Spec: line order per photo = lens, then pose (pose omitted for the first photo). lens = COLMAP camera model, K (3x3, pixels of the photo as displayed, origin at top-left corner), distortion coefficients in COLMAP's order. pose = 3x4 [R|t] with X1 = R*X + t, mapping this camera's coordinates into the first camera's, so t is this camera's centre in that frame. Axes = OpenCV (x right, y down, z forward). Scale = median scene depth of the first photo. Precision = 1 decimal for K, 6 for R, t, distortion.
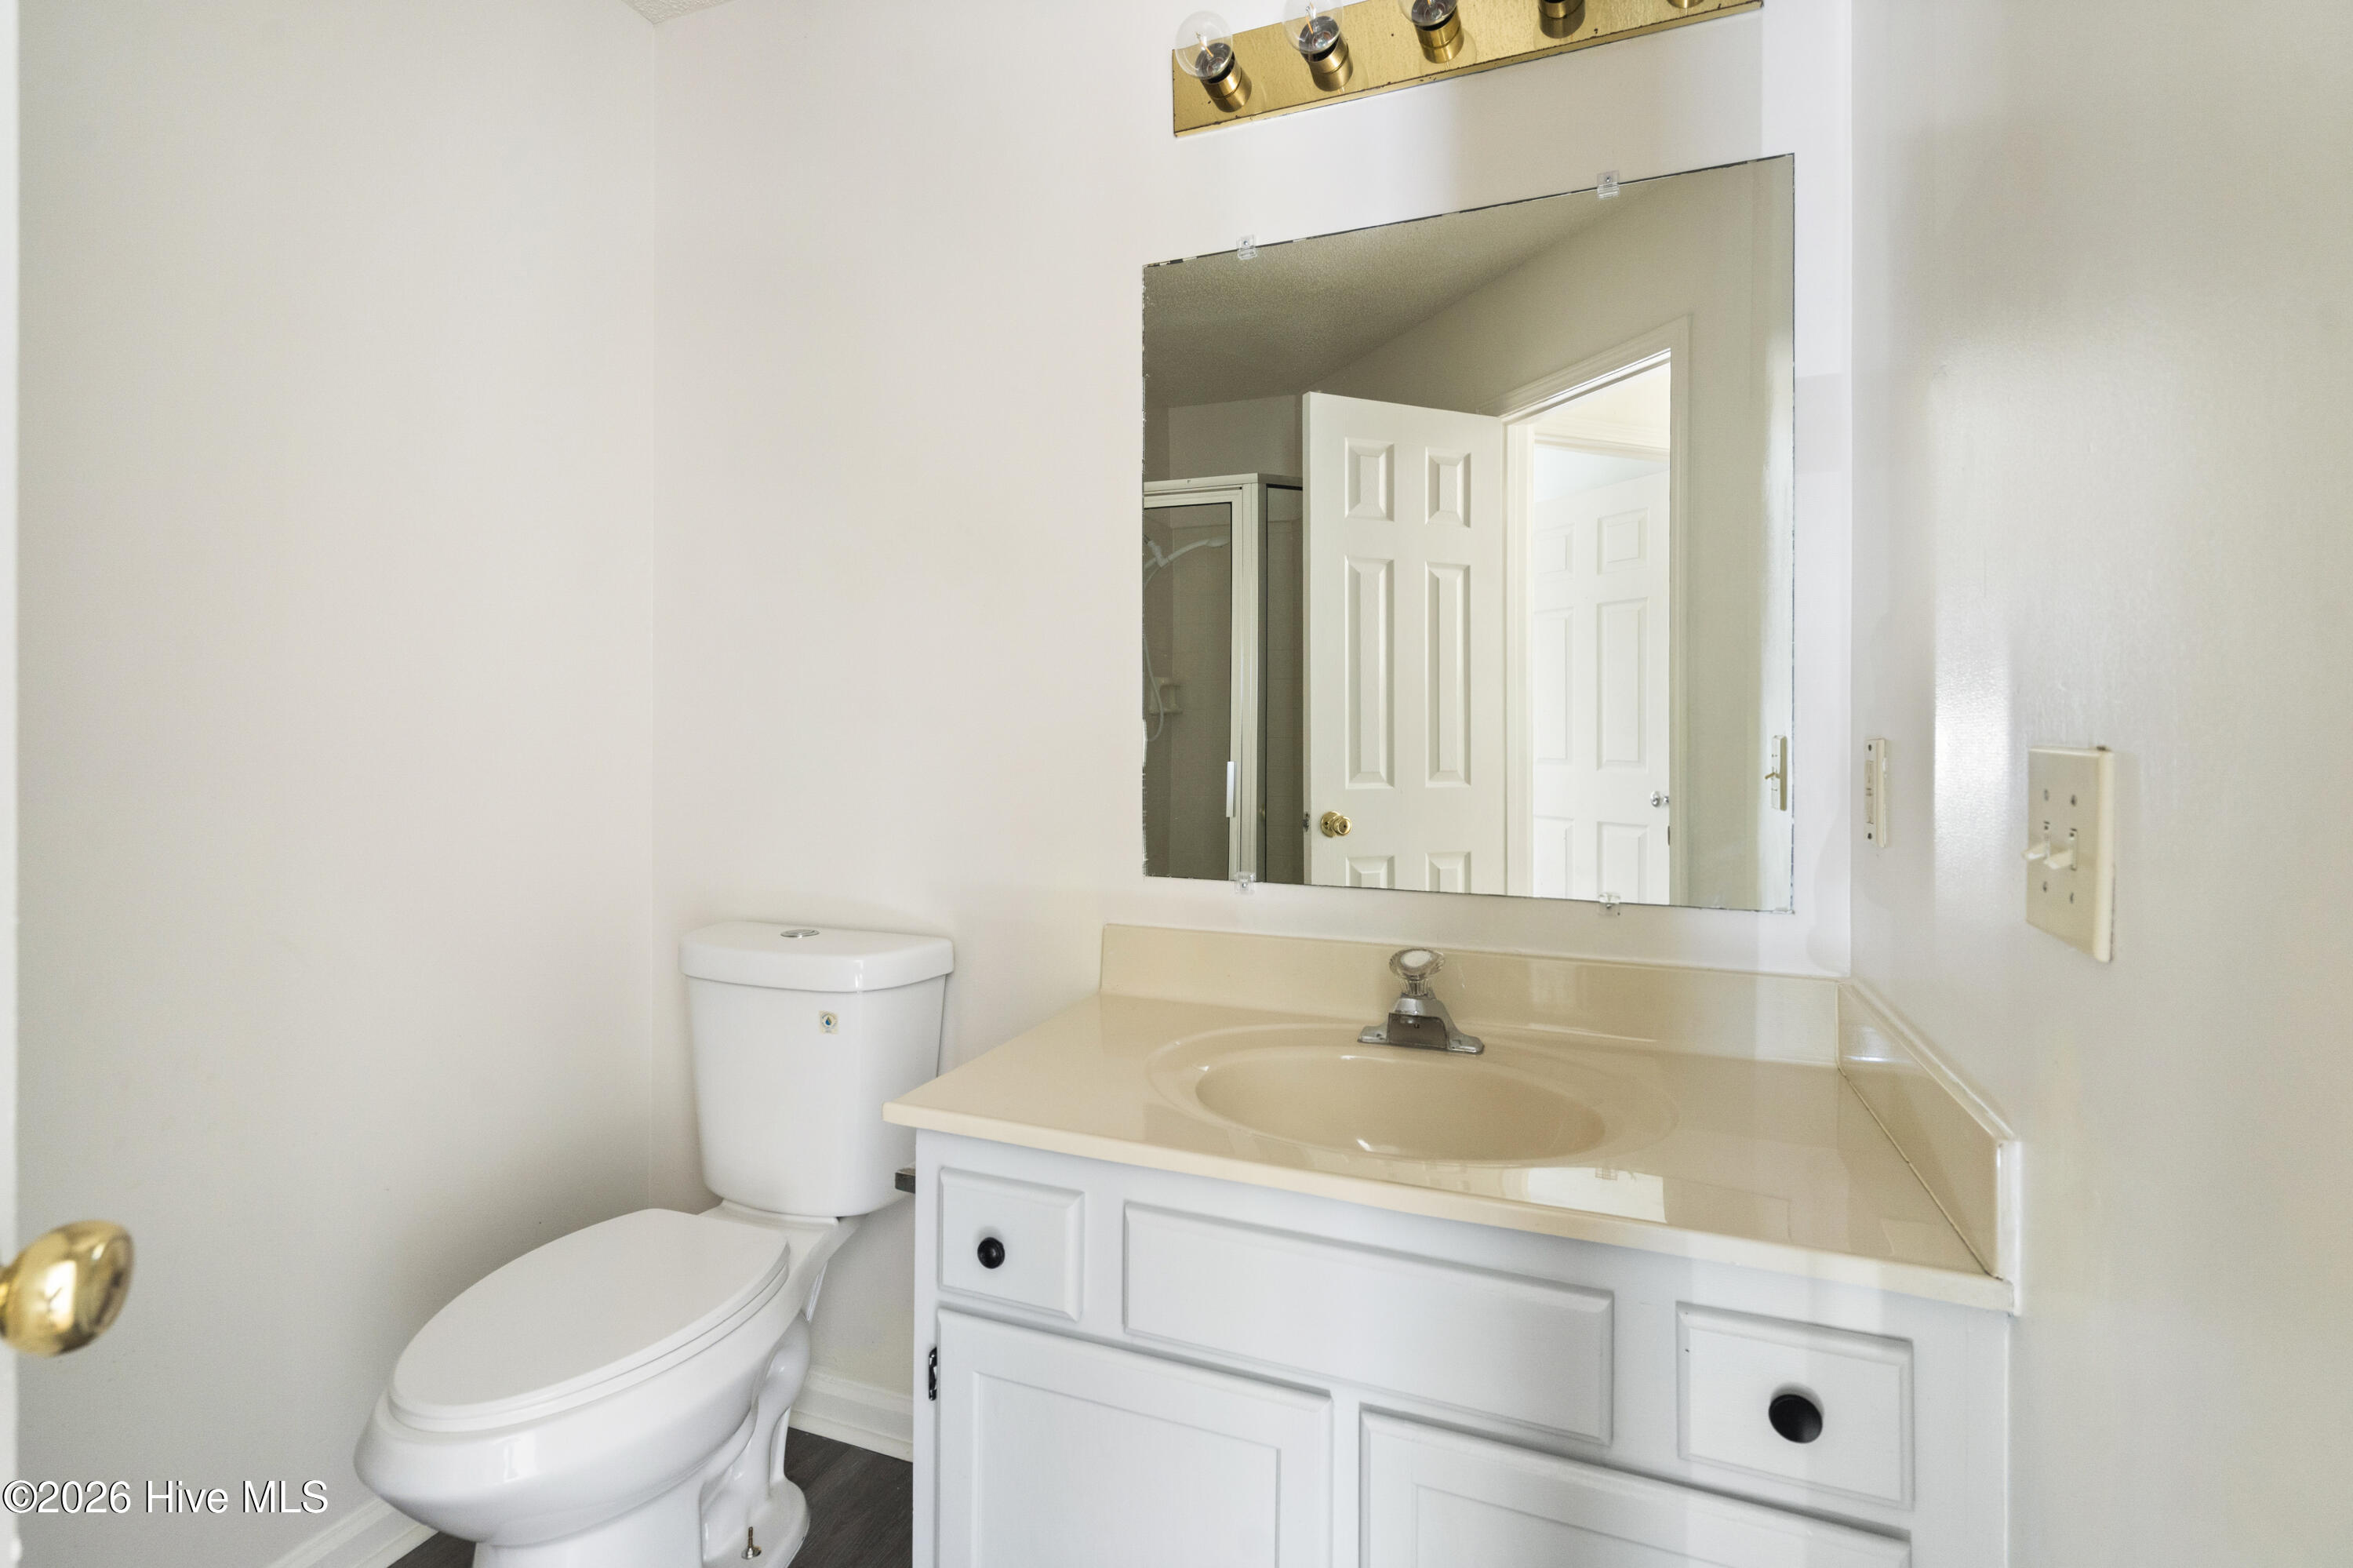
lens RADIAL K [[1106.5, 0, 1166.1], [0, 1106.5, 773.8], [0, 0, 1]] dist [0.000618, 0.001095]
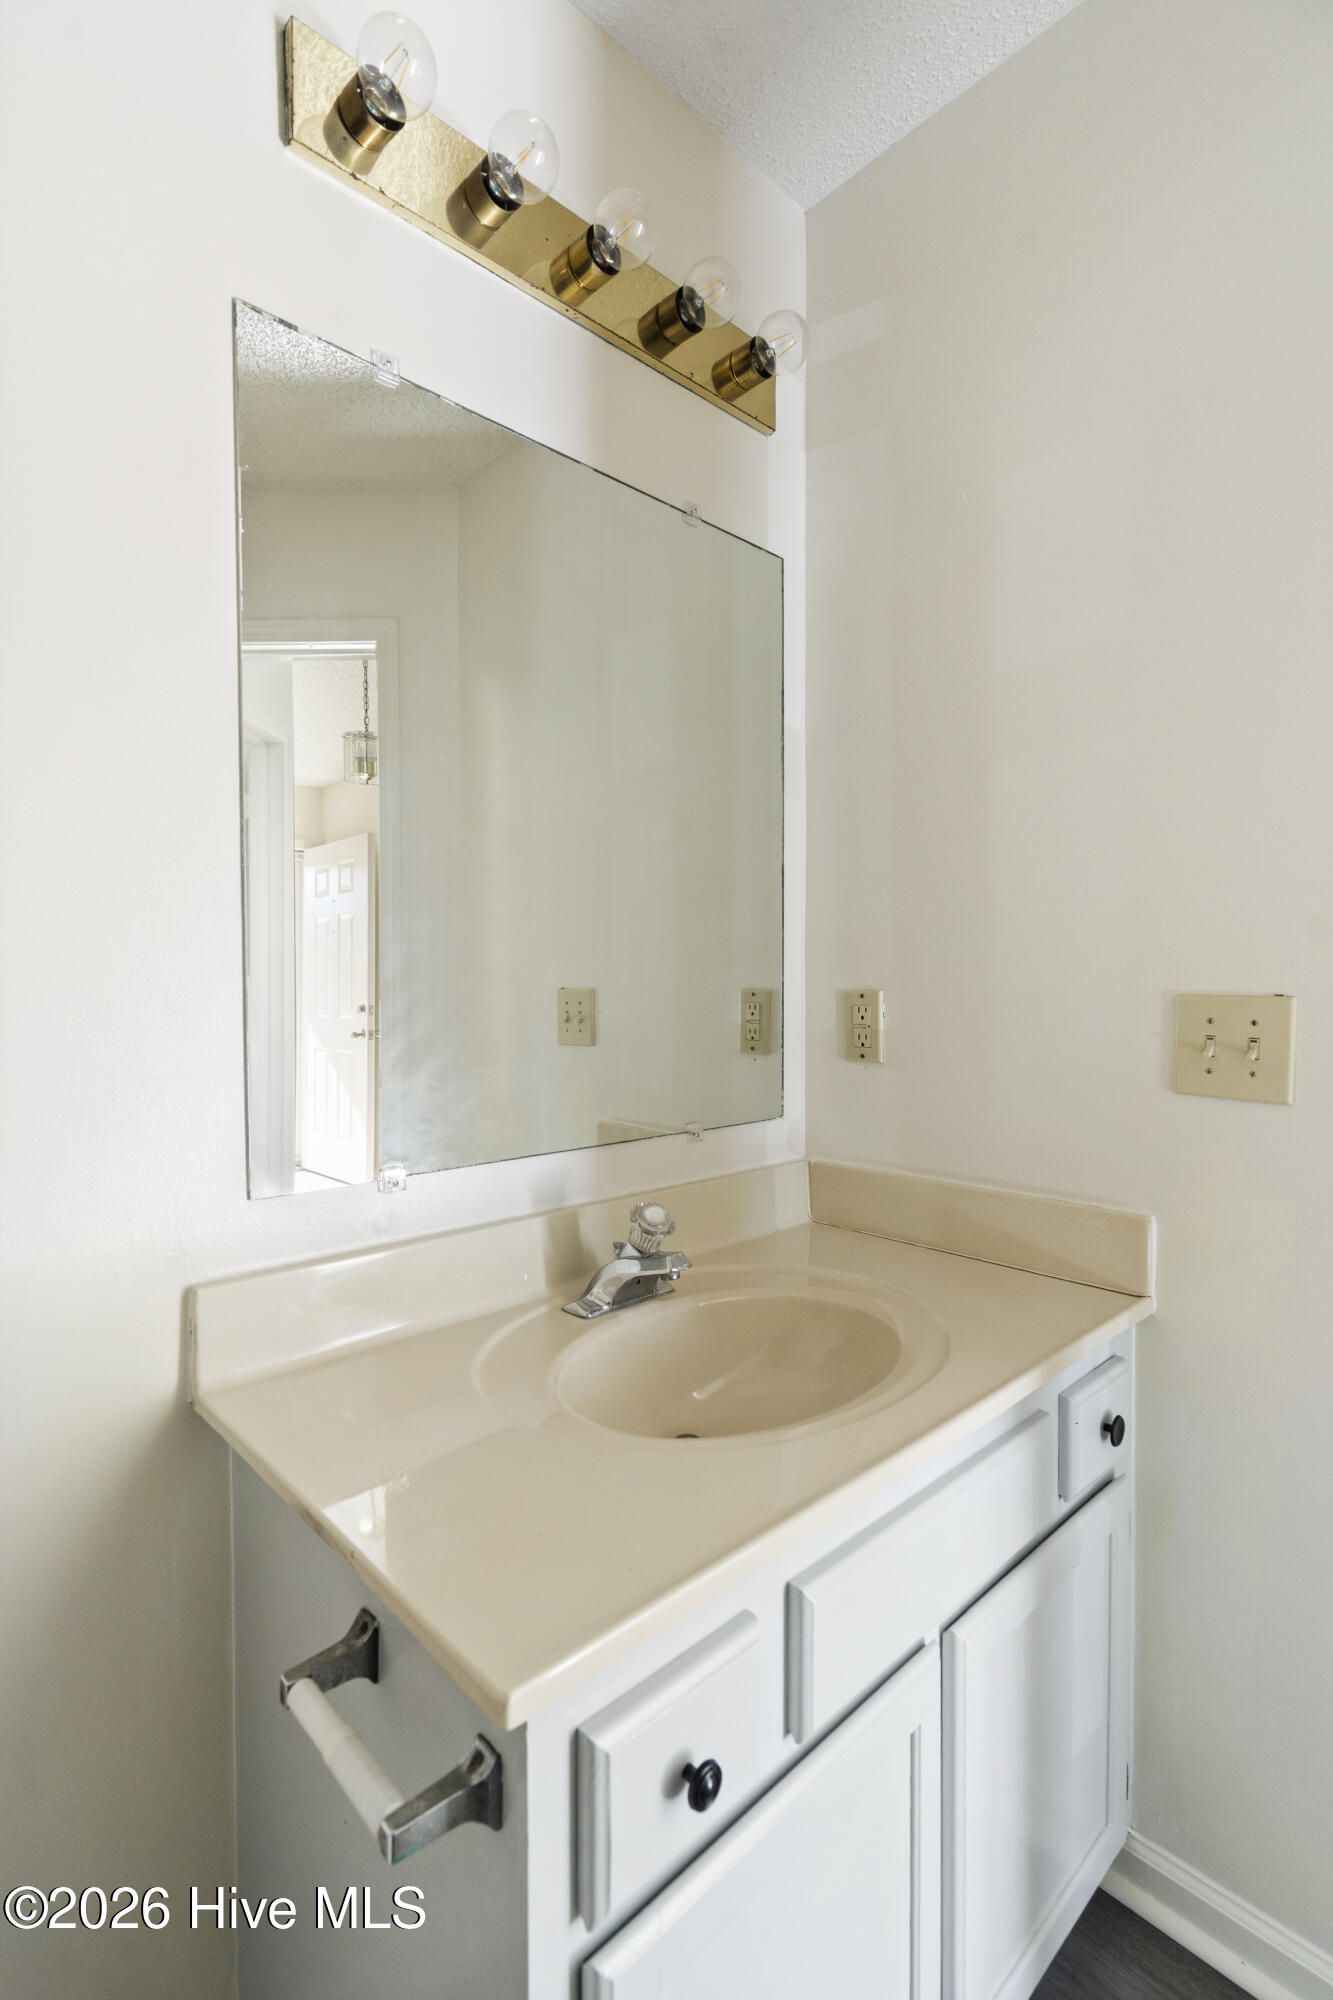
lens RADIAL K [[940.5, 0, 666.5], [0, 940.5, 1000.0], [0, 0, 1]] dist [0.000618, 0.001095]
pose [[0.413820, -0.012284, 0.910276, -0.559566], [0.025359, 0.999676, 0.001962, -0.026251], [-0.910005, 0.022272, 0.413998, 0.646040]]
